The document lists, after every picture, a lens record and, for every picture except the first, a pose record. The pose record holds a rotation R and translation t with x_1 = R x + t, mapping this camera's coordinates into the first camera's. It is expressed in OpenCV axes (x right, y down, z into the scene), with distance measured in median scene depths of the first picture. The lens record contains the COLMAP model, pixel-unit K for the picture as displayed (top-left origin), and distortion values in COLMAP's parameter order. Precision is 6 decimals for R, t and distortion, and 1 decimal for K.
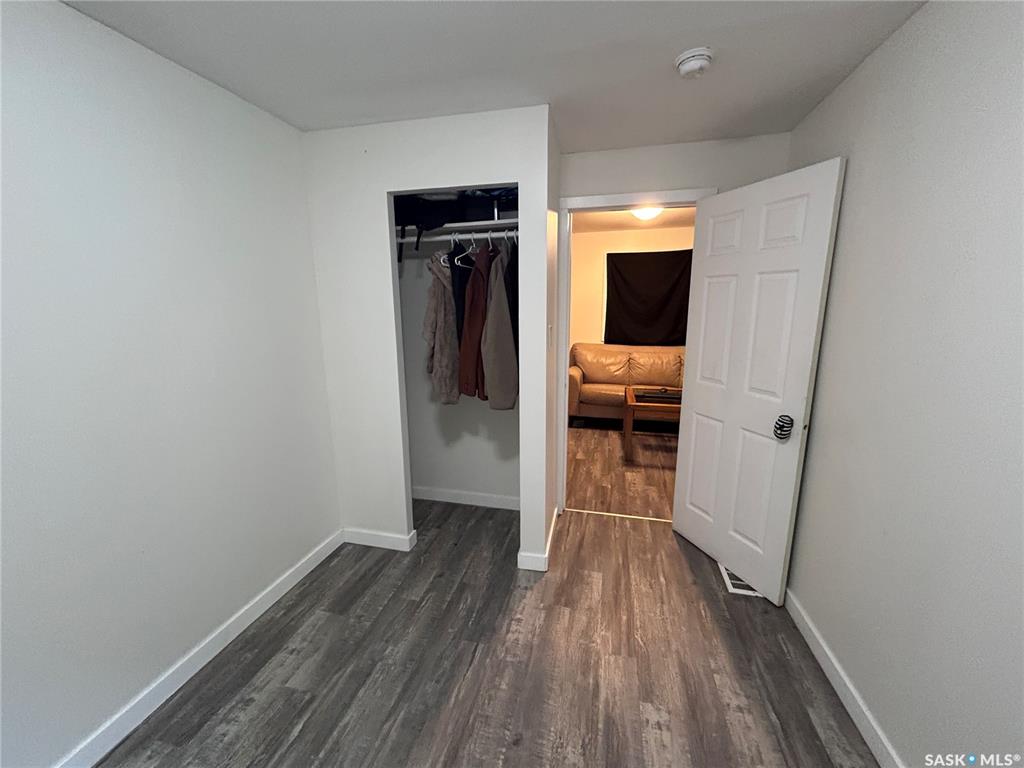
lens RADIAL K [[411.5, 0, 509.1], [0, 411.5, 383.2], [0, 0, 1]] dist [0.001966, 0.000488]
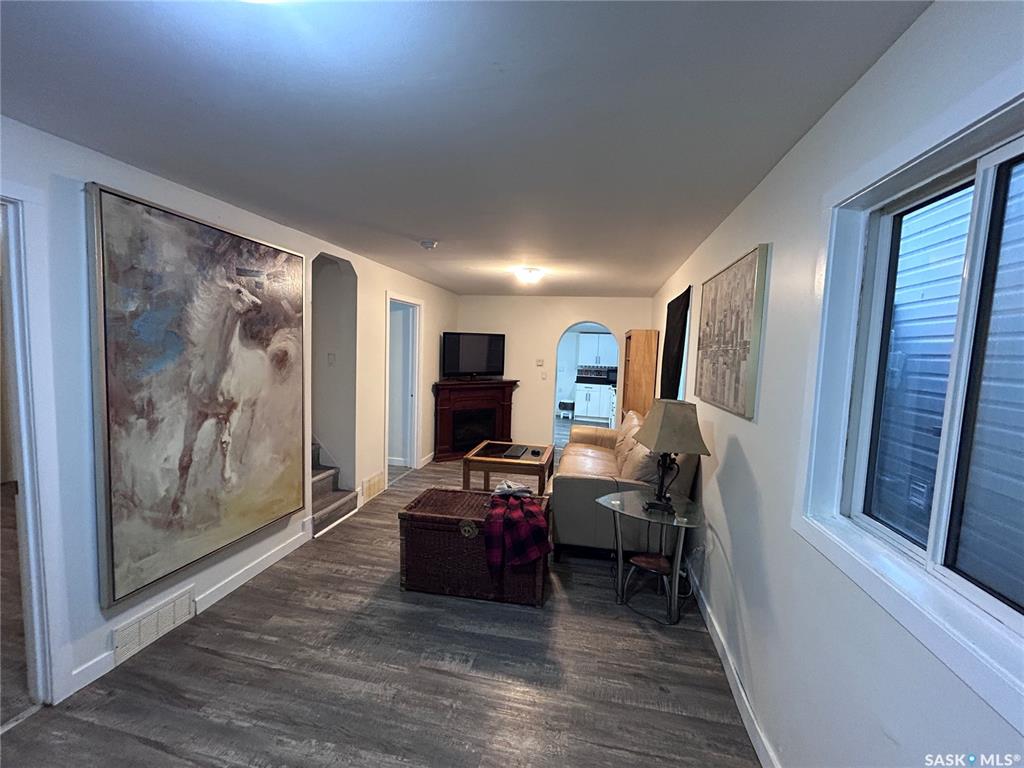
lens RADIAL K [[411.5, 0, 510.9], [0, 411.5, 383.3], [0, 0, 1]] dist [0.001966, 0.000488]
pose [[0.036480, 0.094111, -0.994893, 1.474934], [-0.231421, 0.969289, 0.083204, -0.227108], [0.972170, 0.227204, 0.057139, 0.971132]]
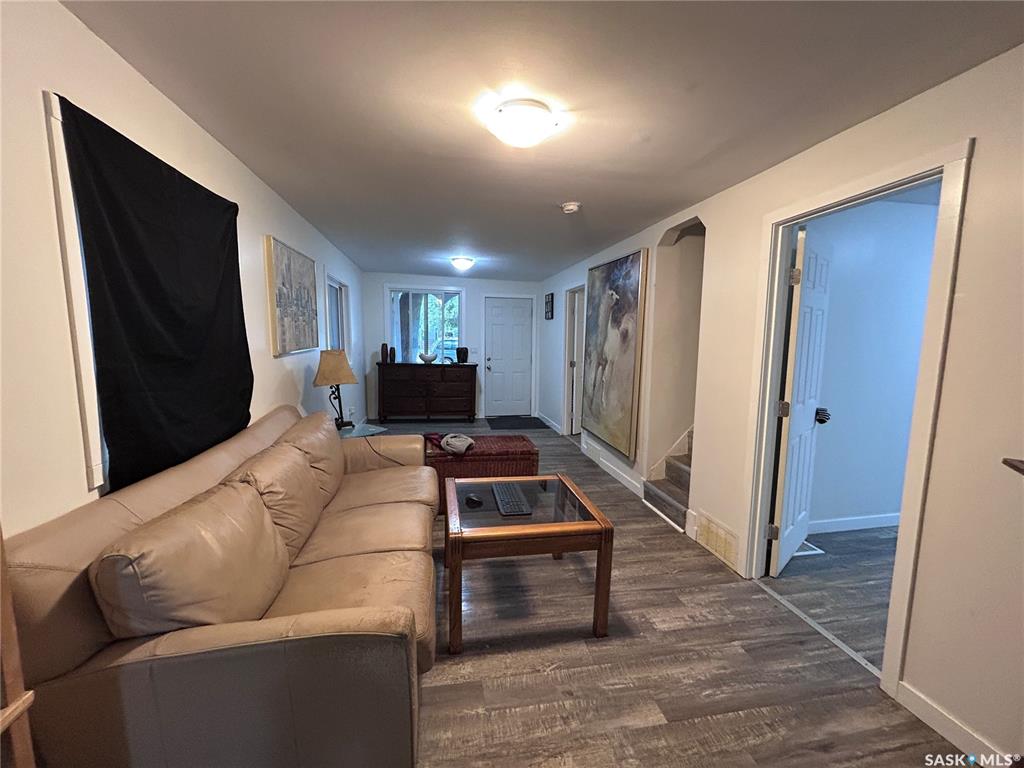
lens RADIAL K [[411.5, 0, 509.0], [0, 411.5, 386.5], [0, 0, 1]] dist [0.001966, 0.000488]
pose [[-0.410671, -0.106149, 0.905583, -0.098575], [0.173606, 0.965928, 0.191950, -0.235614], [-0.895103, 0.236043, -0.378251, 1.272389]]
